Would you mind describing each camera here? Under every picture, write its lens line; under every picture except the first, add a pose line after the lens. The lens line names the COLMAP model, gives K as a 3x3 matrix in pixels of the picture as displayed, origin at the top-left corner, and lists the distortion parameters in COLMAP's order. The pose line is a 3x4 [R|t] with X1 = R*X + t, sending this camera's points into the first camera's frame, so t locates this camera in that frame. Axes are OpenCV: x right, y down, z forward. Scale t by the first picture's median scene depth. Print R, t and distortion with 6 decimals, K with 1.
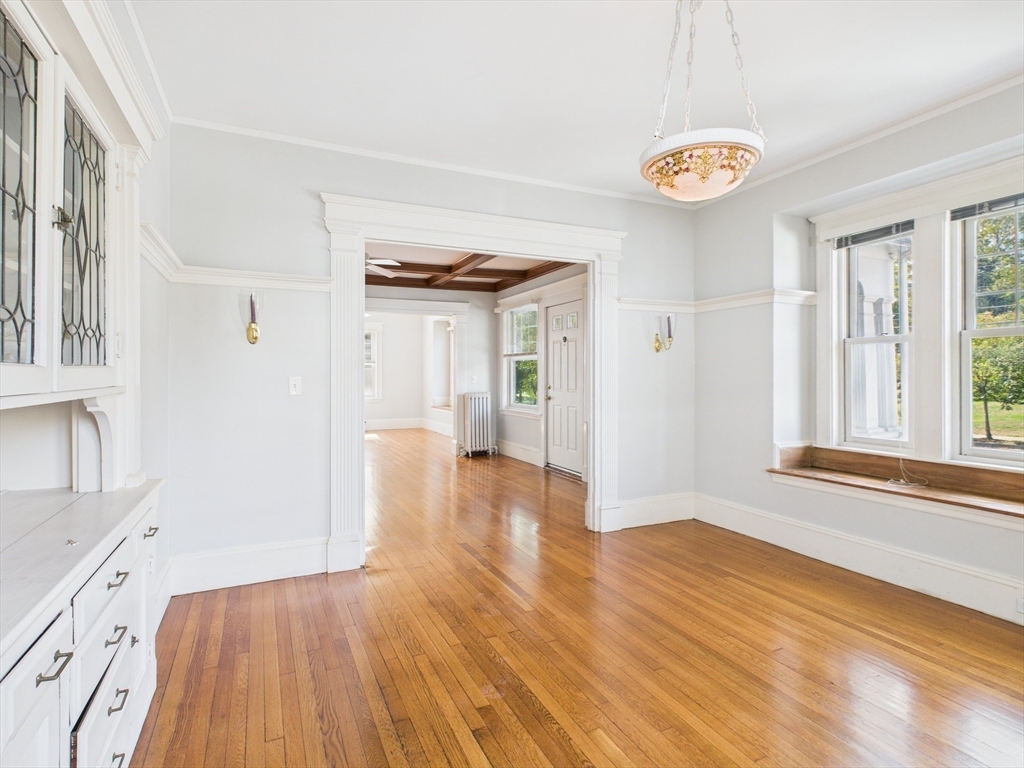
lens RADIAL K [[545.1, 0, 516.3], [0, 545.1, 386.3], [0, 0, 1]] dist [0.001155, -0.000313]
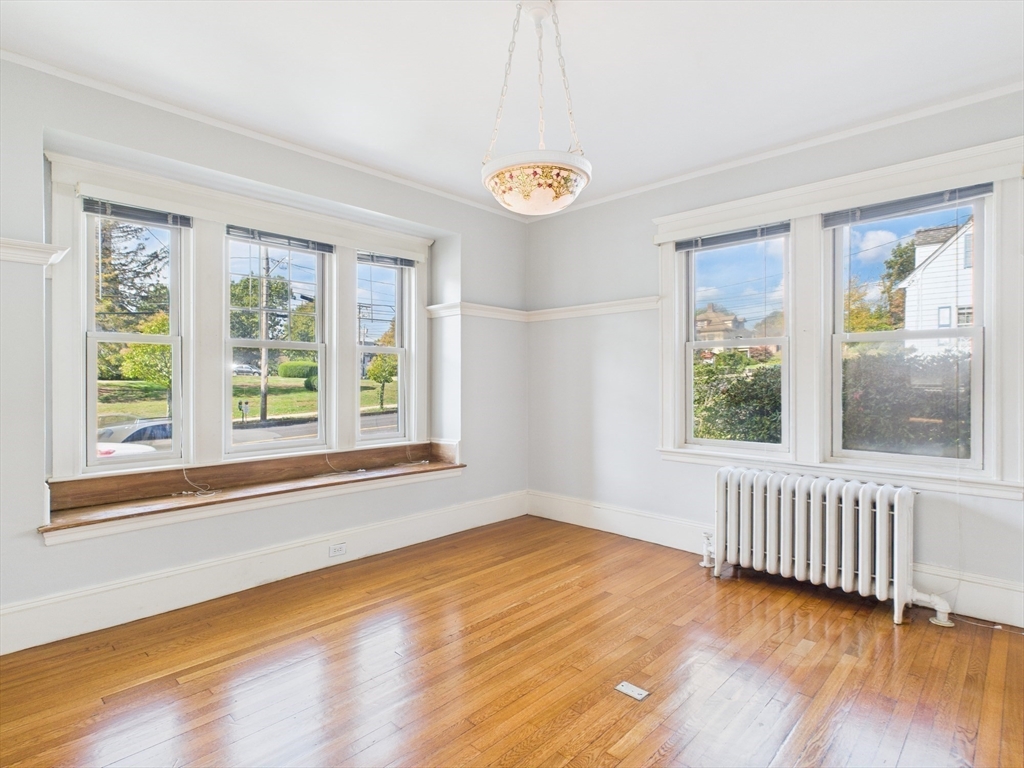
lens RADIAL K [[545.1, 0, 516.3], [0, 545.1, 386.3], [0, 0, 1]] dist [0.001155, -0.000313]
pose [[-0.376178, -0.013534, 0.926448, -0.396242], [0.015541, 0.999660, 0.020914, -0.021201], [-0.926417, 0.022266, -0.375840, 0.875580]]
